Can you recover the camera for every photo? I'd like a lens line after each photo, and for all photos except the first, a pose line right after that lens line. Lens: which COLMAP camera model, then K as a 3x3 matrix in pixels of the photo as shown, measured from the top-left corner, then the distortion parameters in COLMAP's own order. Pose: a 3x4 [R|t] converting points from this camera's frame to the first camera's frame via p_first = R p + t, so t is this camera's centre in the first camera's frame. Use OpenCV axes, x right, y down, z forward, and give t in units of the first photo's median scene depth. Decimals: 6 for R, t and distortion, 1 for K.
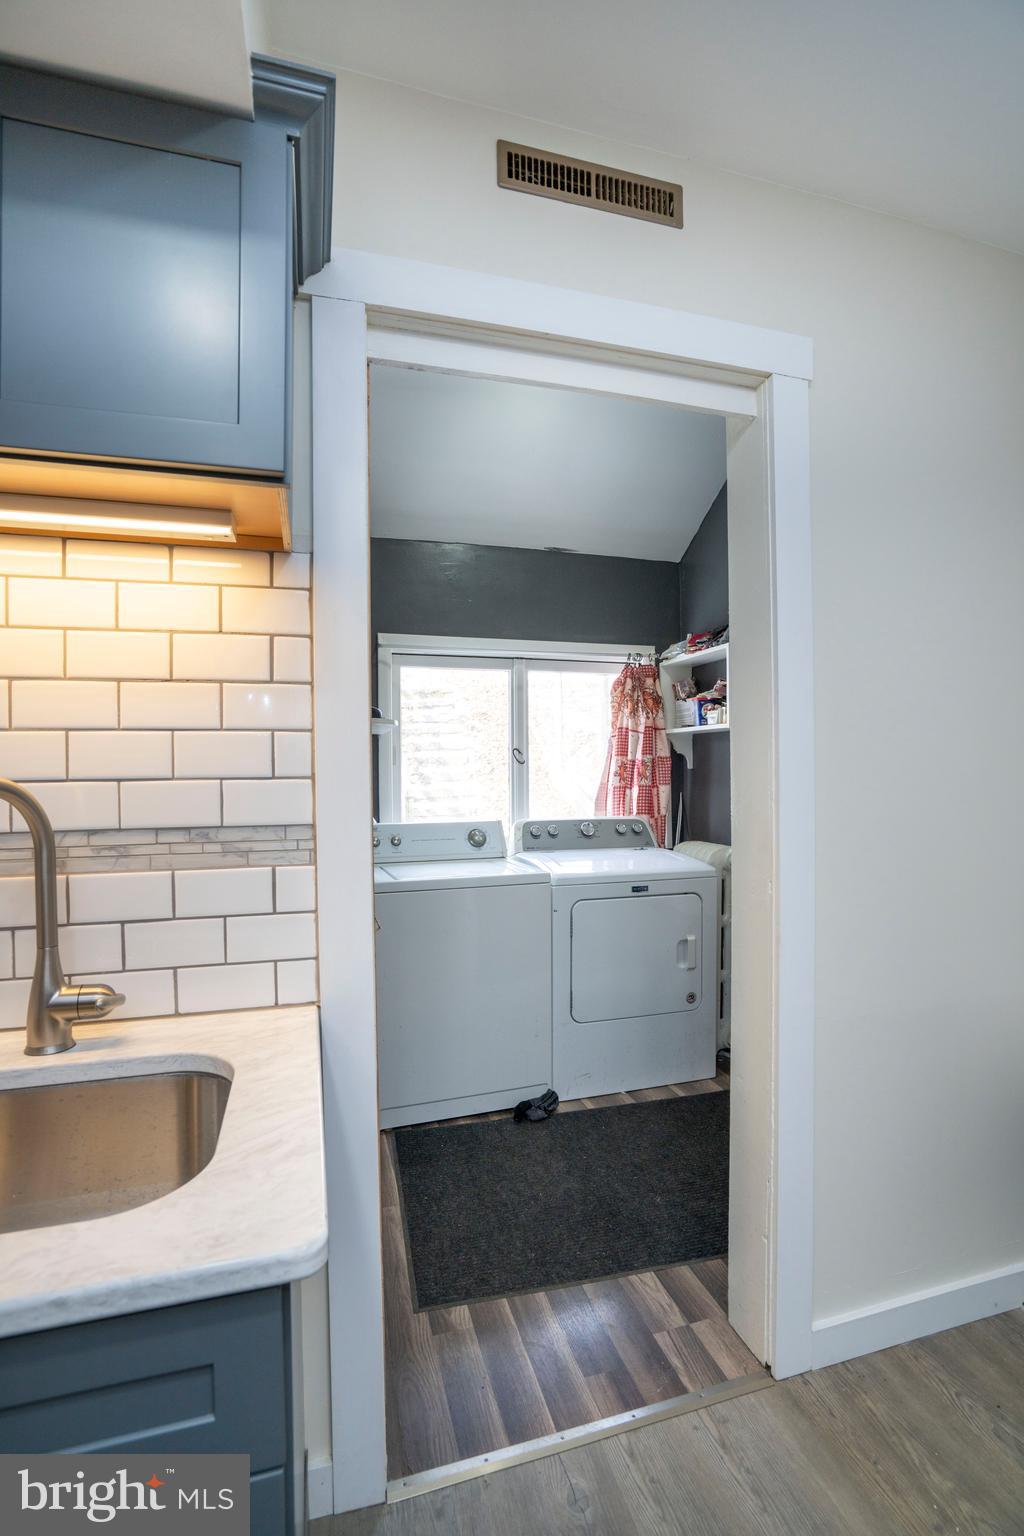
lens RADIAL K [[714.1, 0, 509.6], [0, 714.1, 771.5], [0, 0, 1]] dist [-0.062197, 0.025315]
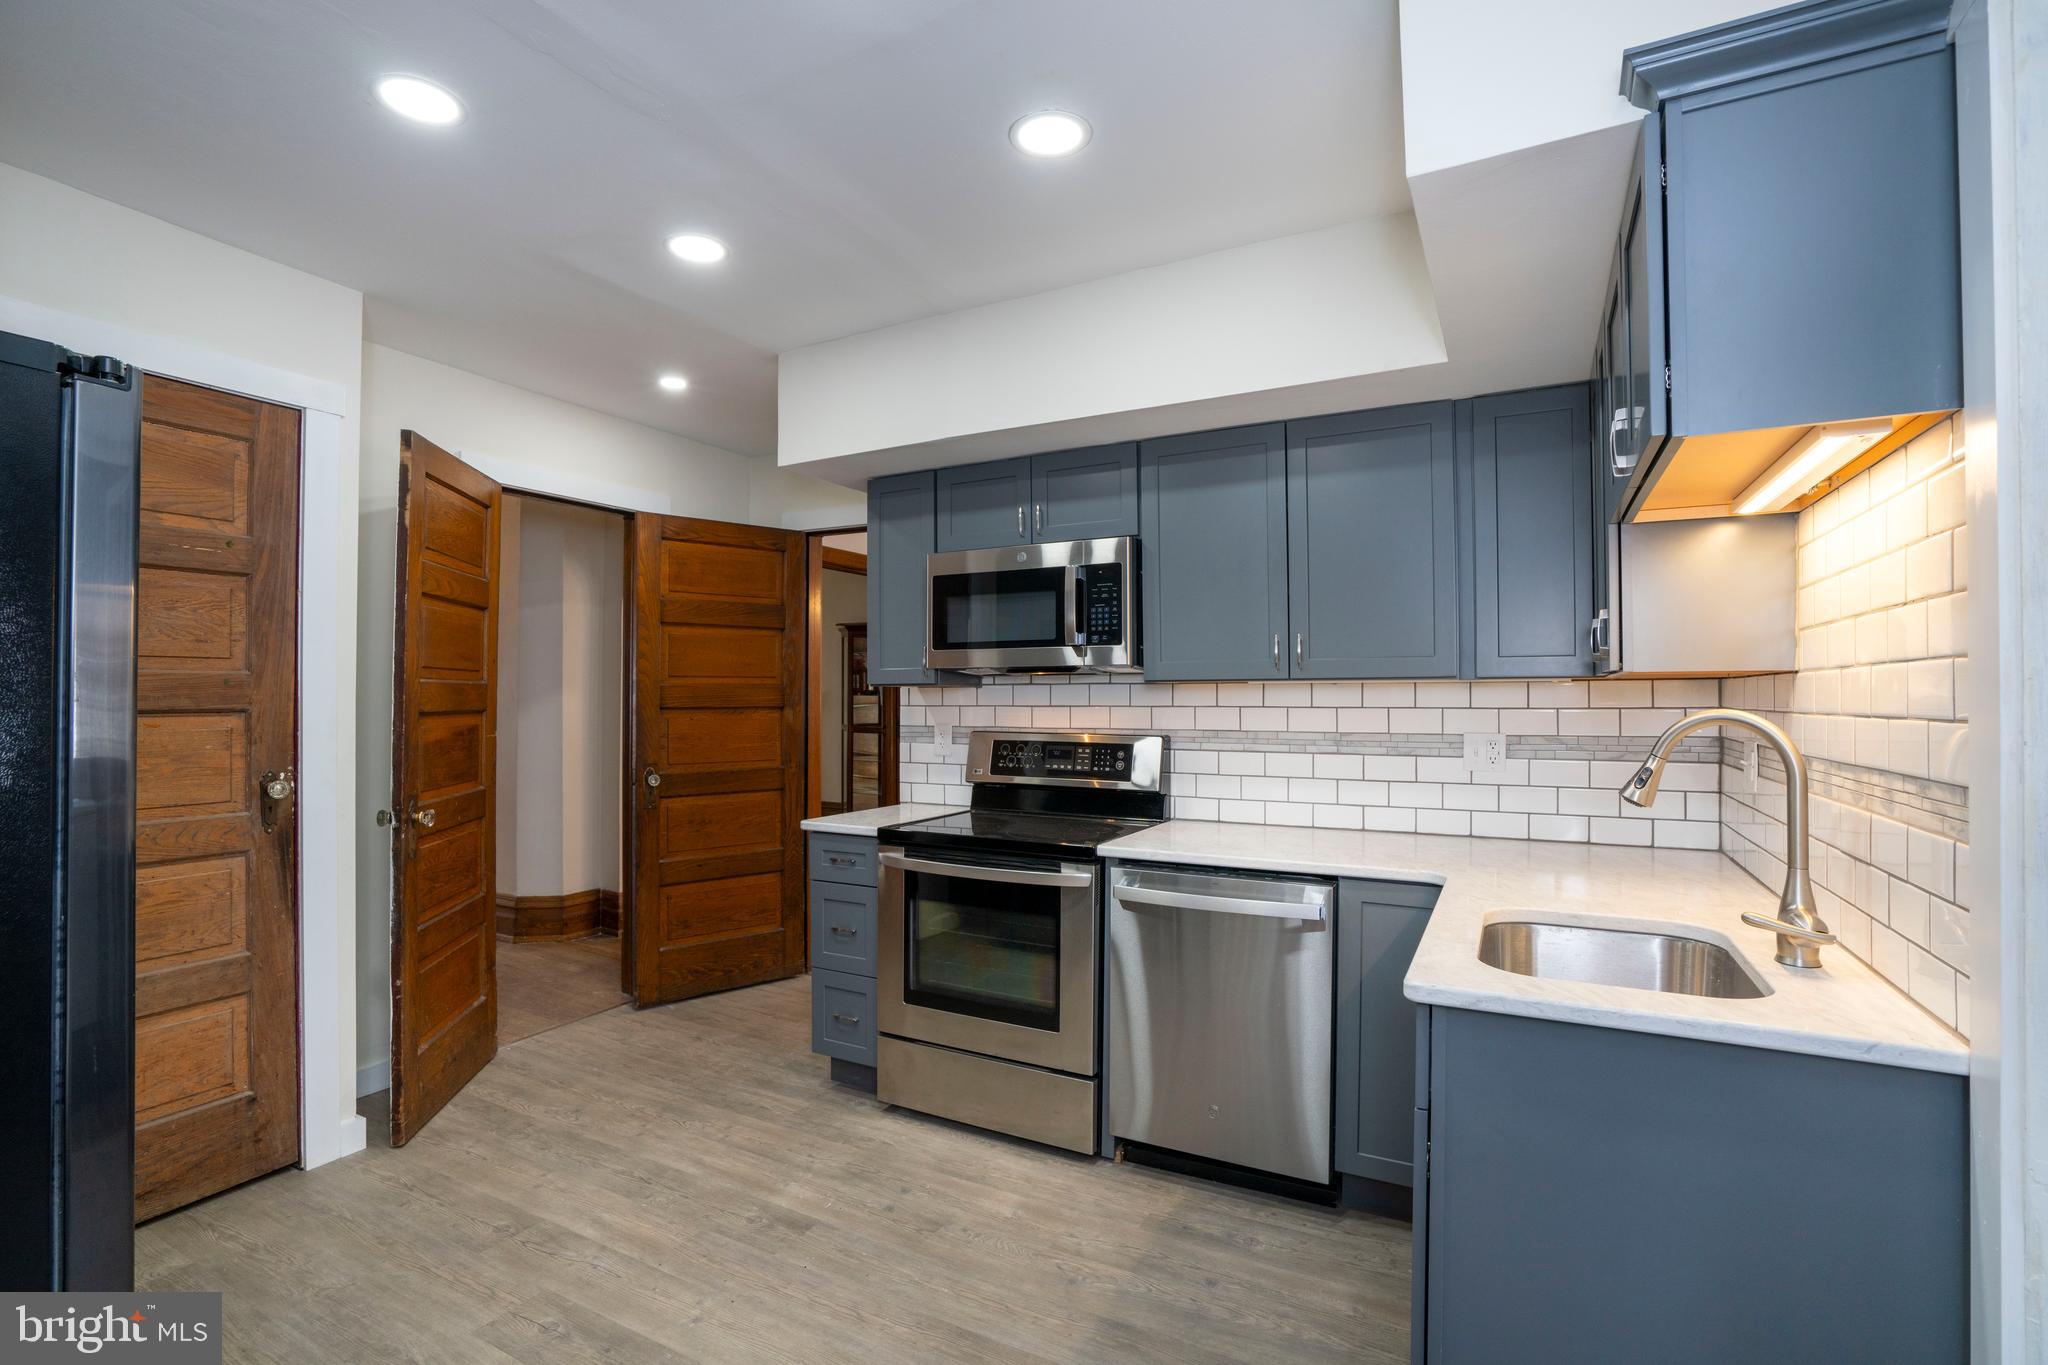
lens RADIAL K [[952.1, 0, 1022.6], [0, 952.1, 689.1], [0, 0, 1]] dist [-0.062197, 0.025315]
pose [[-0.697603, 0.002124, -0.716481, 0.337698], [0.003155, 0.999995, -0.000108, -0.008790], [0.716477, -0.002336, -0.697606, 0.317816]]
